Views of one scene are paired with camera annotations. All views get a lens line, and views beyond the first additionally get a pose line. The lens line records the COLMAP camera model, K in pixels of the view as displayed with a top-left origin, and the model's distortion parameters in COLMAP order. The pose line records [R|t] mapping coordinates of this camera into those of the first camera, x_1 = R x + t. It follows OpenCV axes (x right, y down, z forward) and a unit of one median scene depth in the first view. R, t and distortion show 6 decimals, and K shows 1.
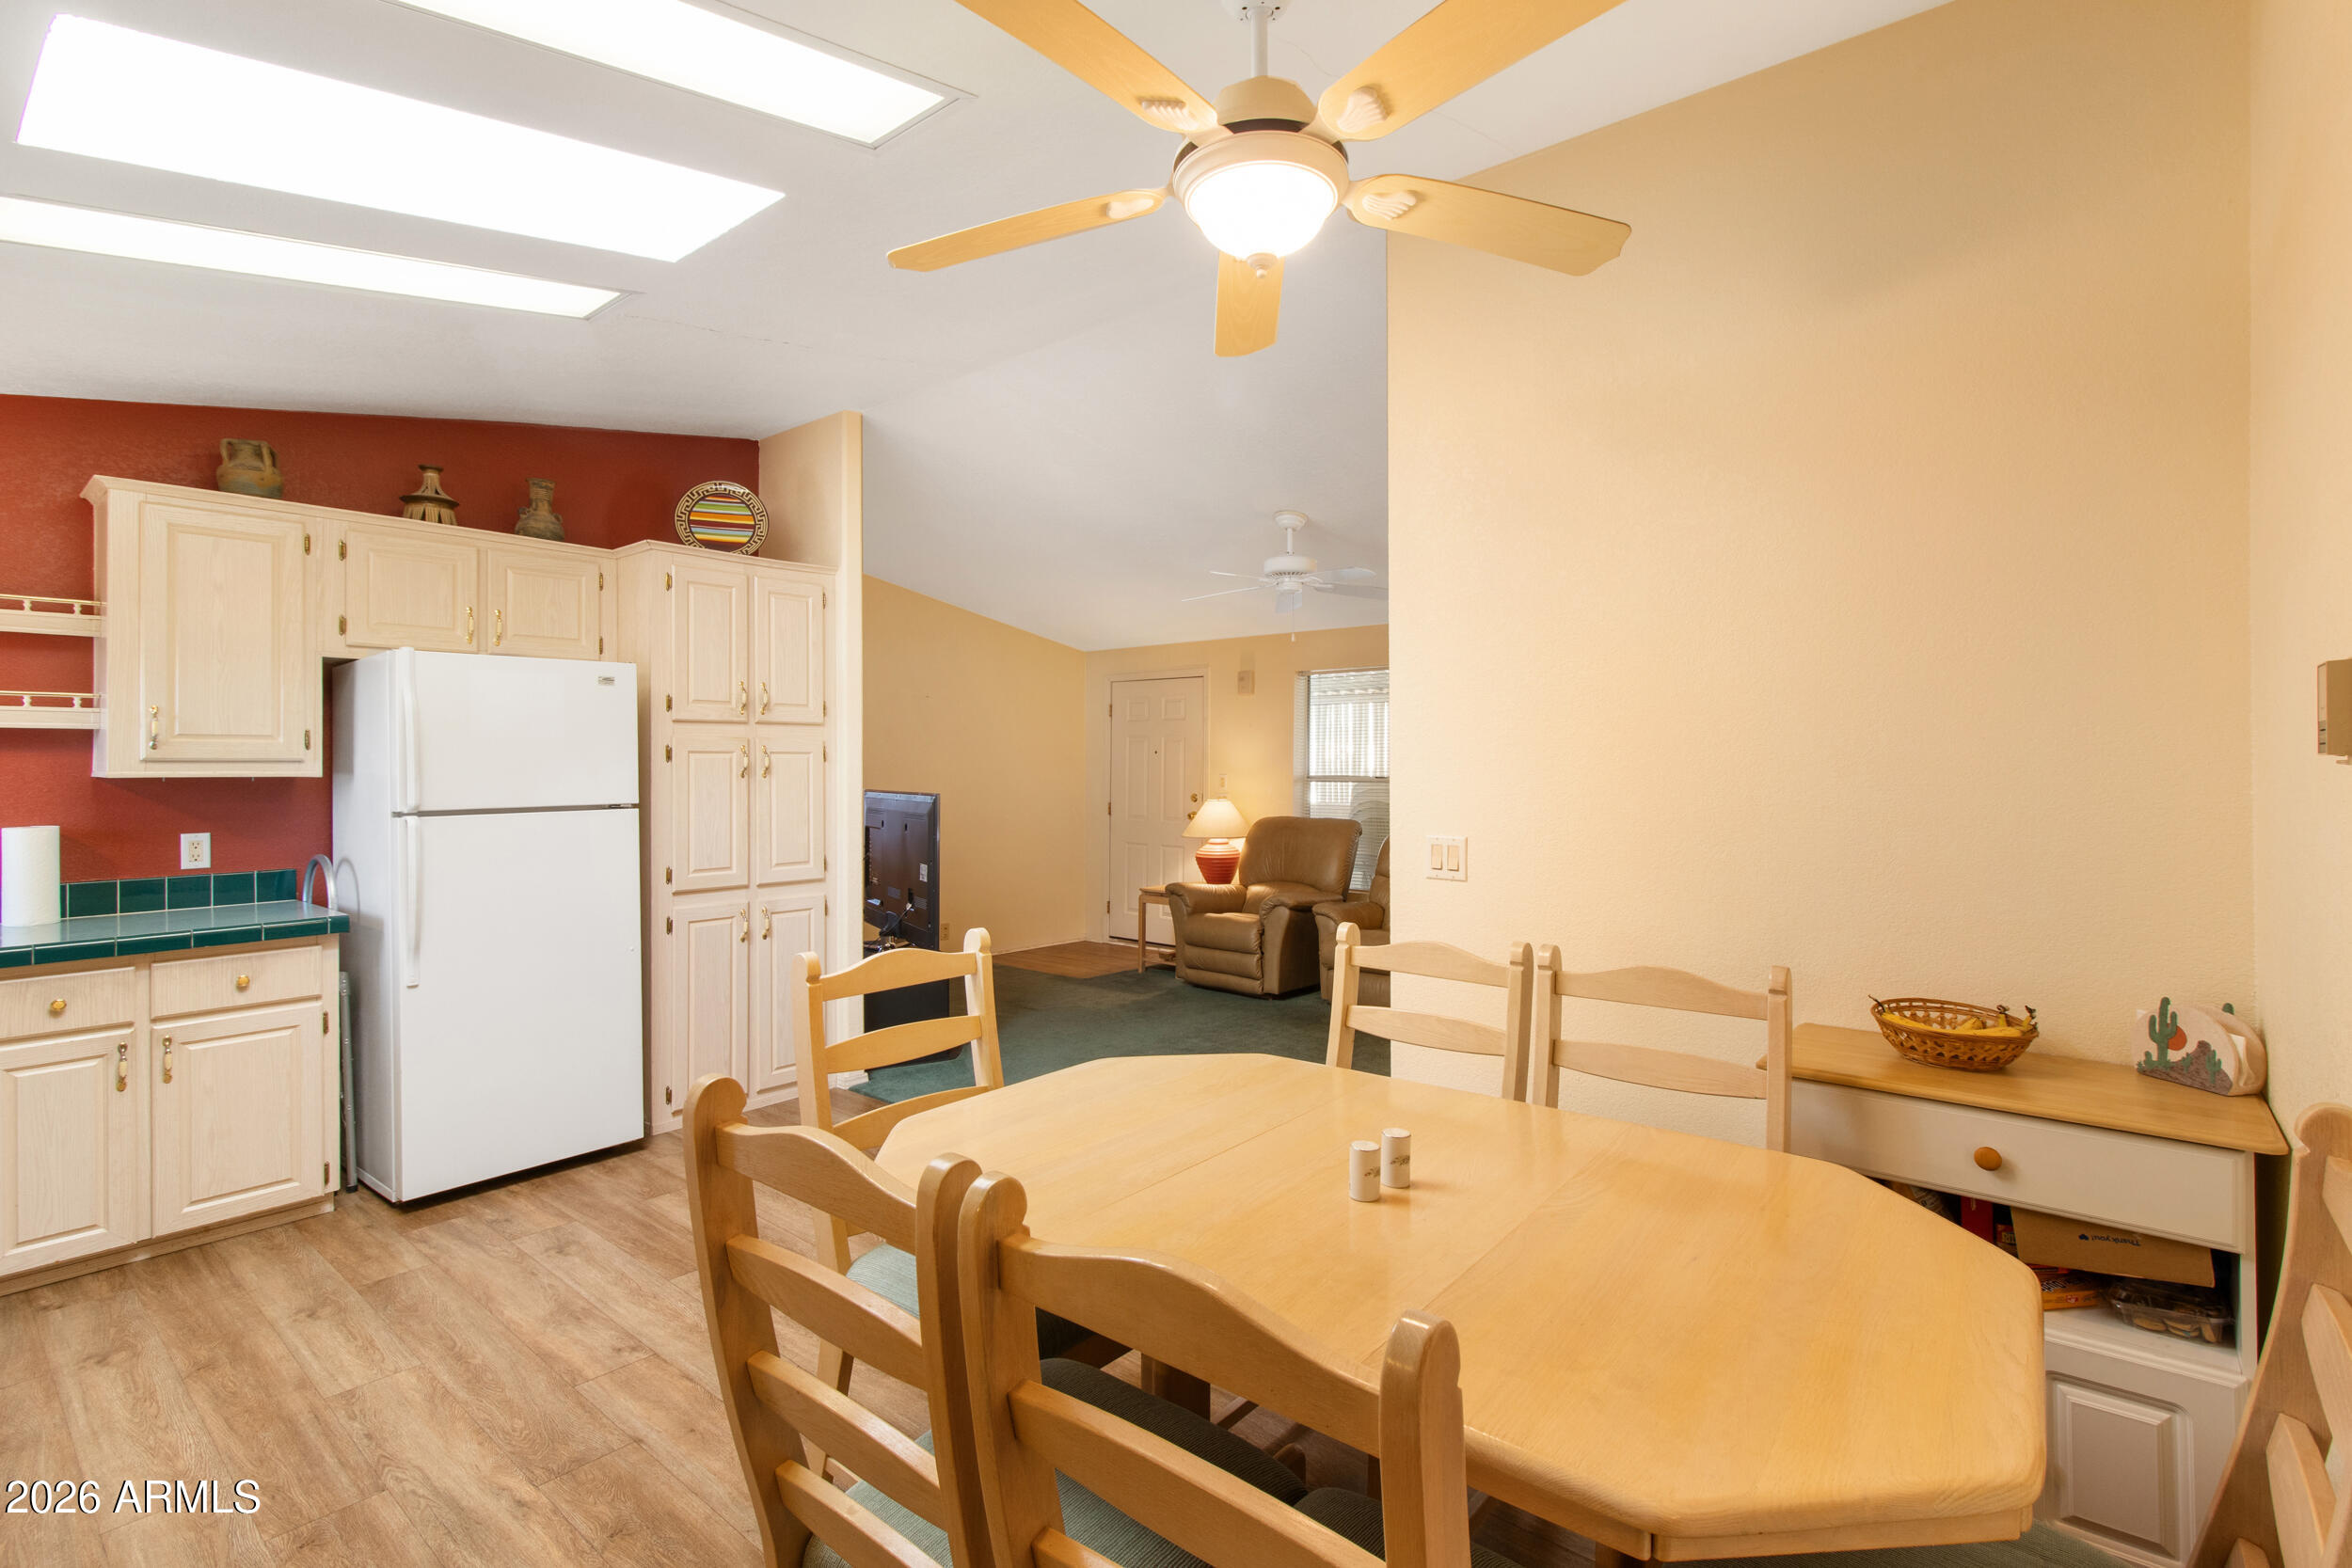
lens RADIAL K [[1094.2, 0, 1192.3], [0, 1094.2, 760.1], [0, 0, 1]] dist [0.000981, 0.001149]
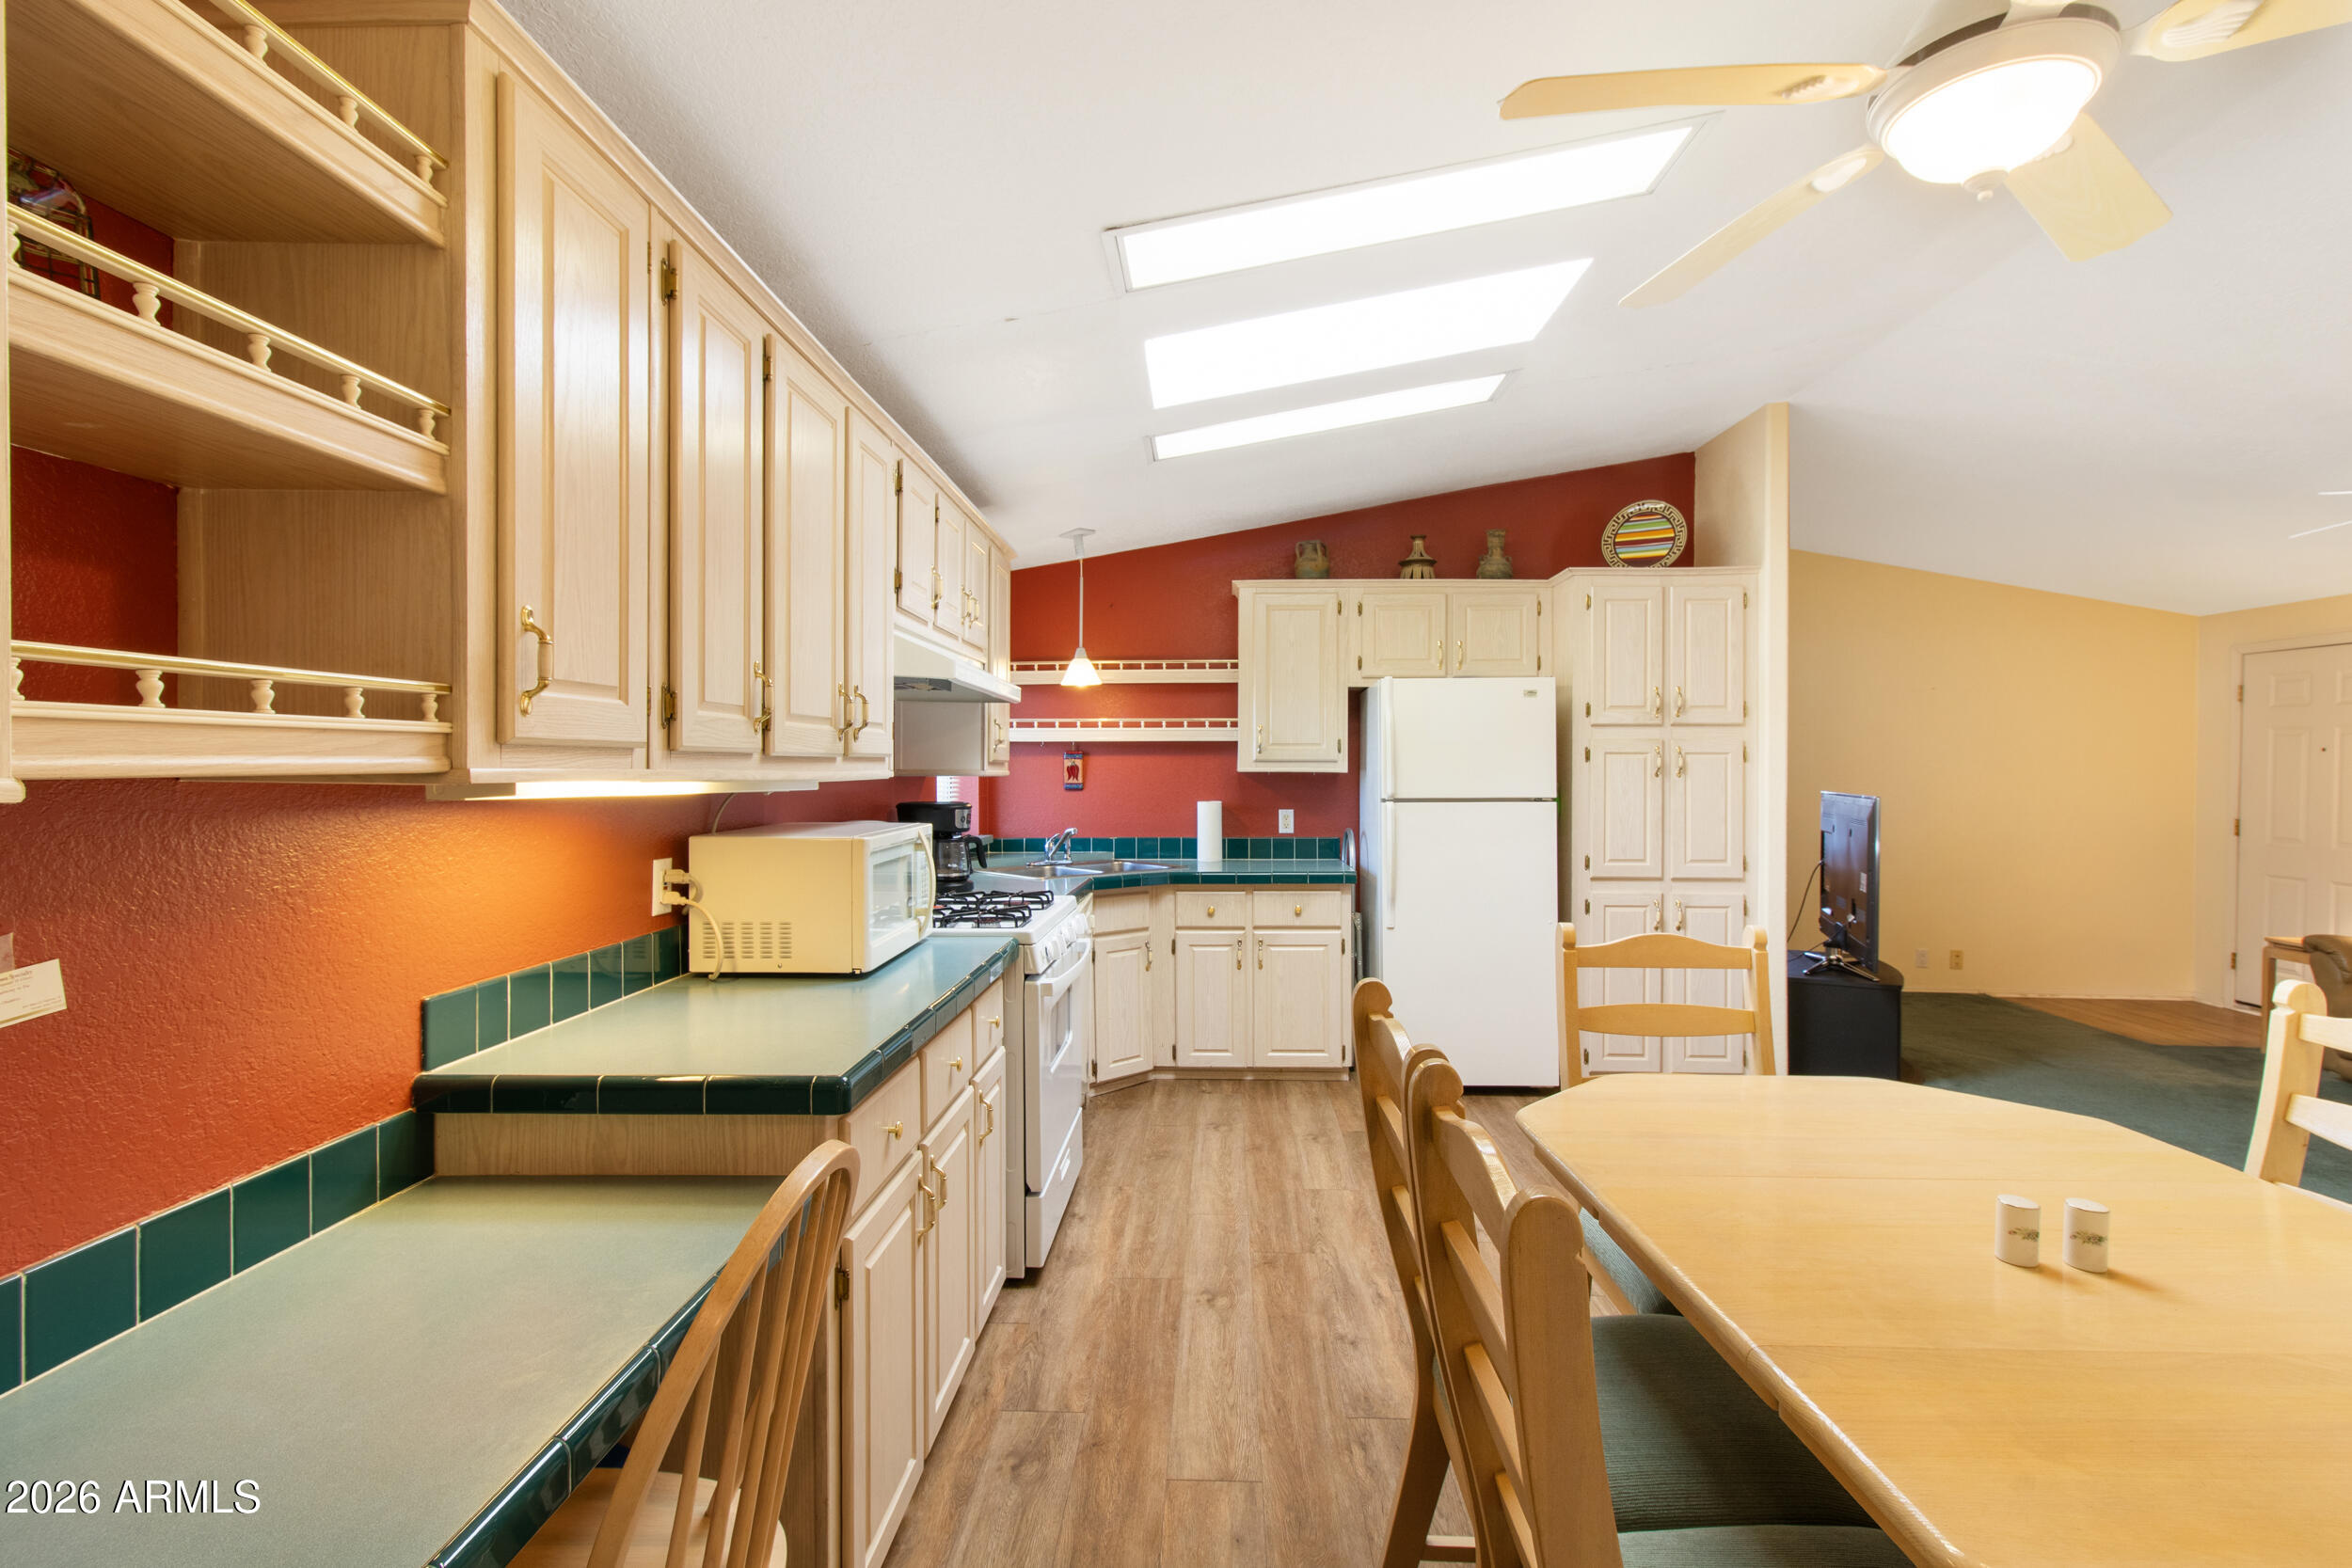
lens RADIAL K [[1094.2, 0, 1183.8], [0, 1094.2, 774.4], [0, 0, 1]] dist [0.000981, 0.001149]
pose [[0.608452, 0.008308, -0.793547, 0.175084], [-0.000023, 0.999945, 0.010451, 0.002884], [0.793590, -0.006341, 0.608419, -0.017591]]
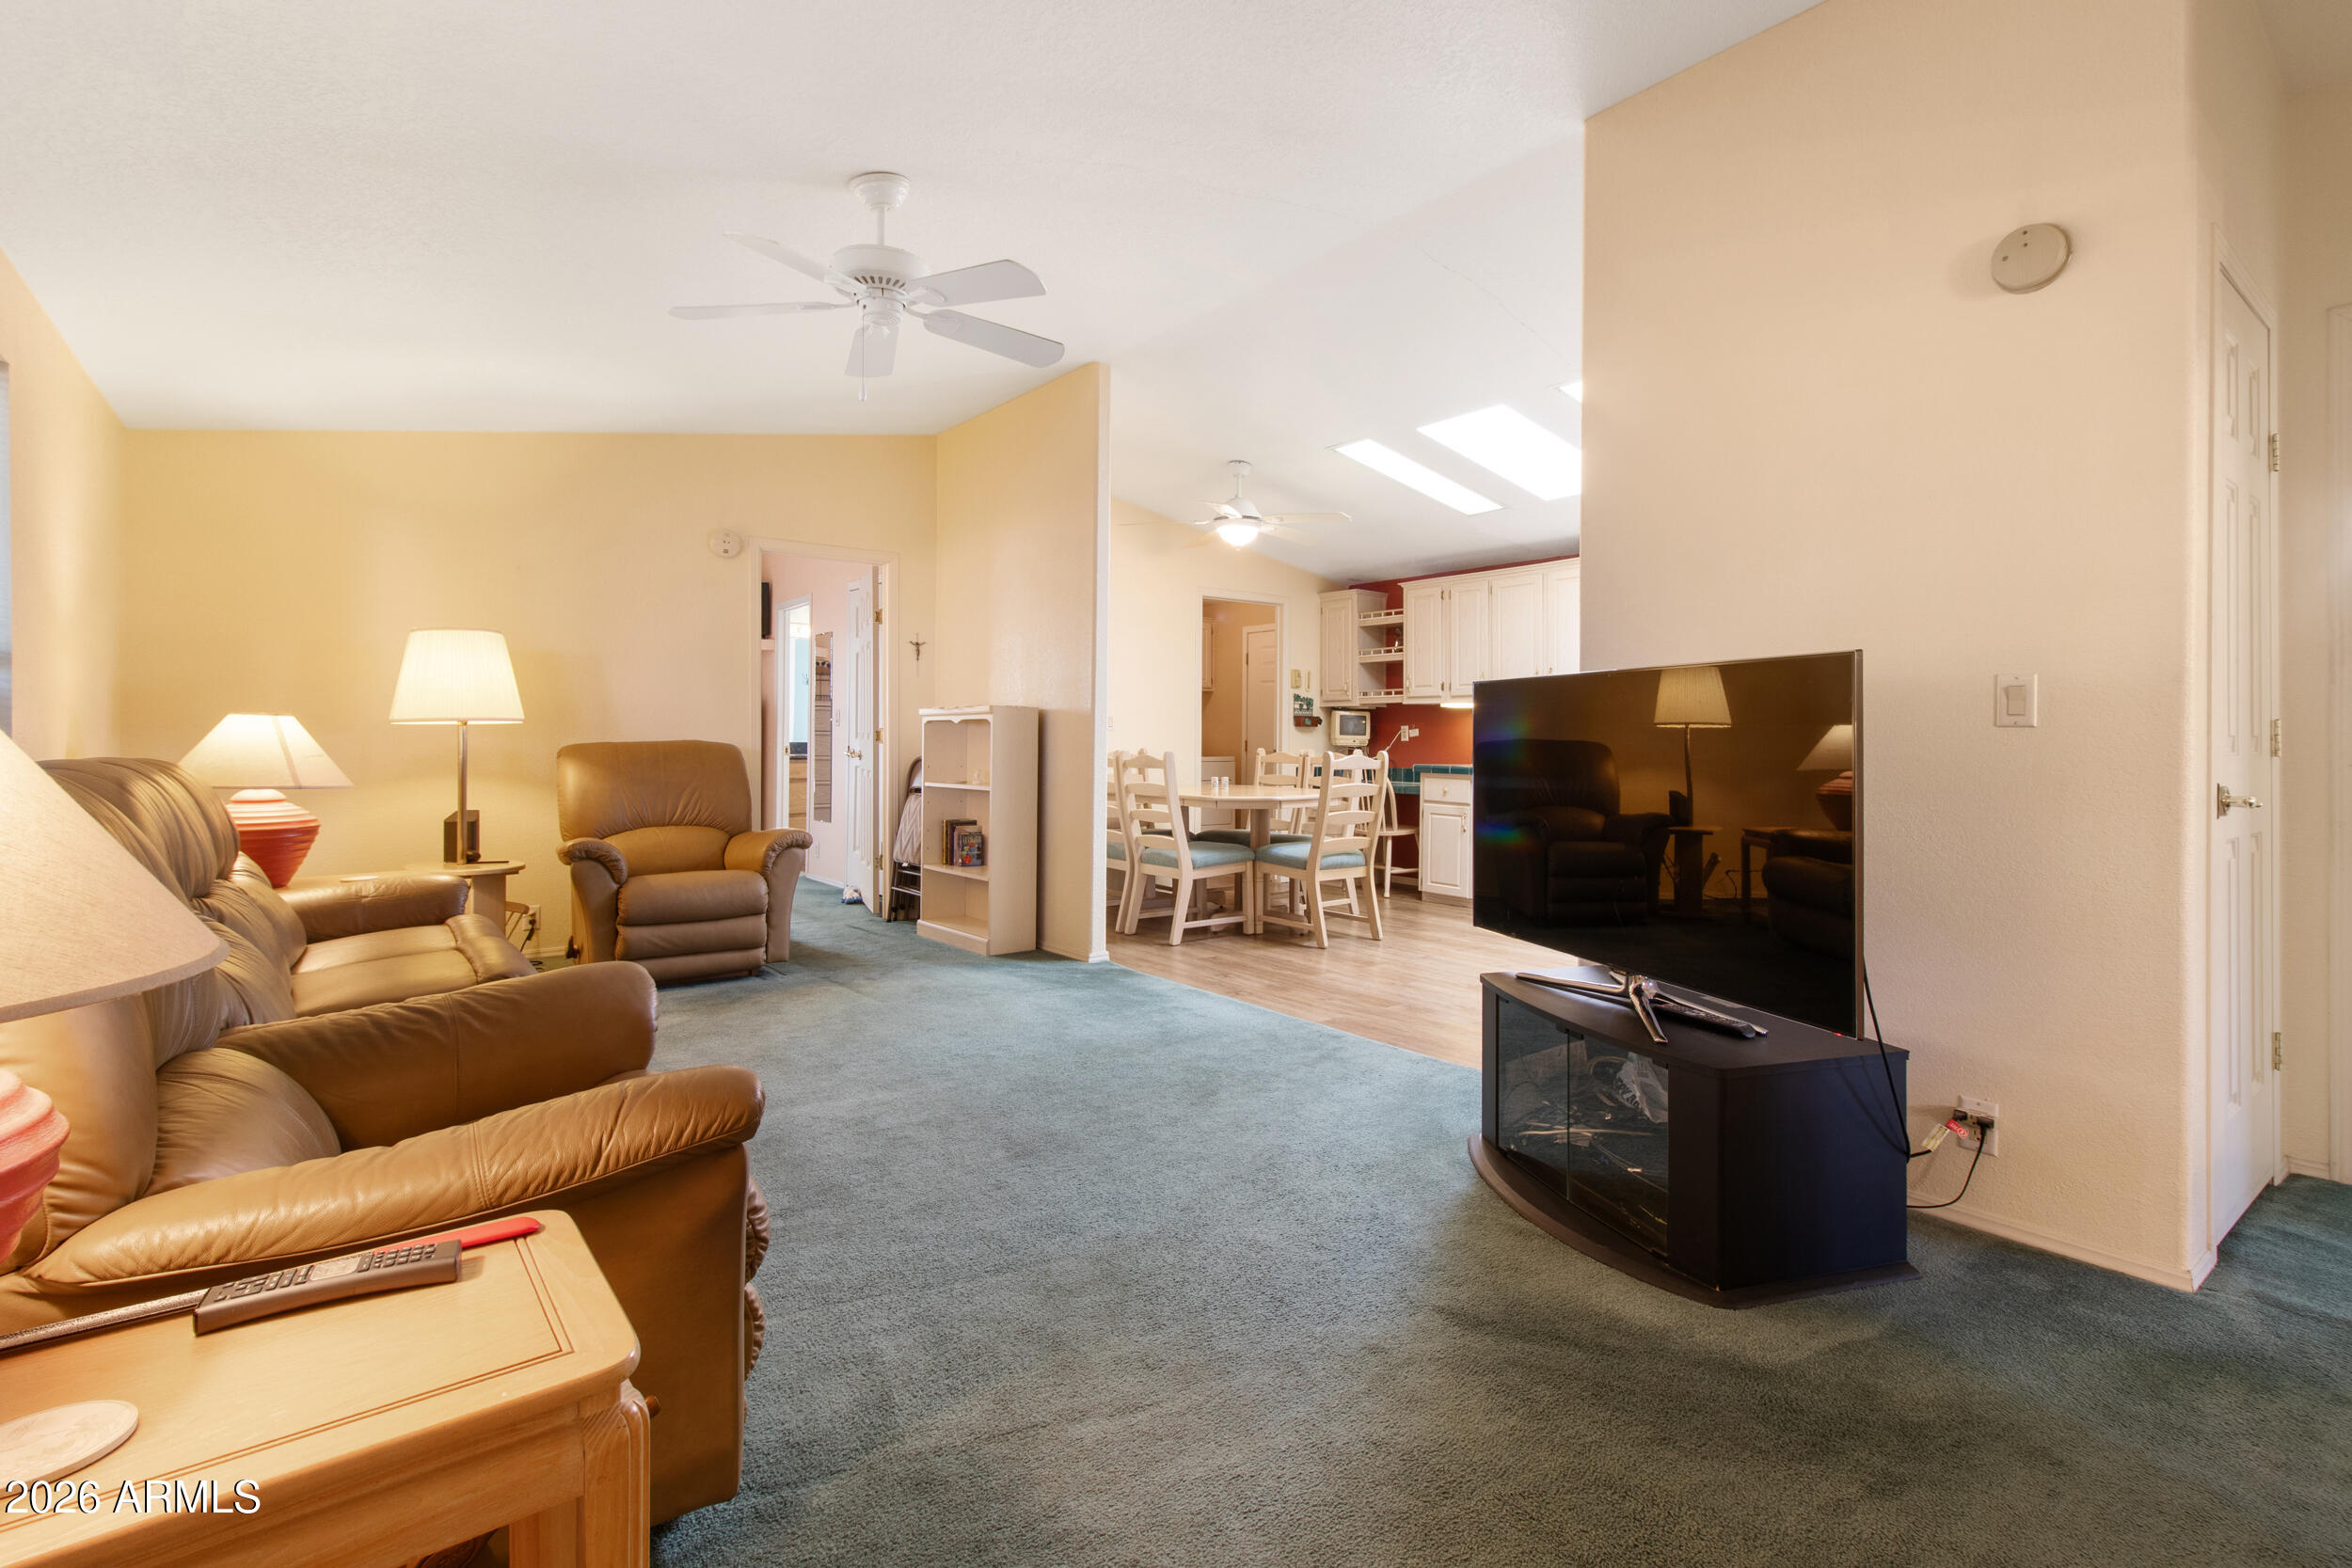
lens RADIAL K [[1094.2, 0, 1187.0], [0, 1094.2, 735.2], [0, 0, 1]] dist [0.000981, 0.001149]
pose [[-0.975157, -0.002184, 0.221505, -0.261371], [-0.004632, 0.999934, -0.010533, 0.091326], [-0.221468, -0.011297, -0.975102, 2.094575]]
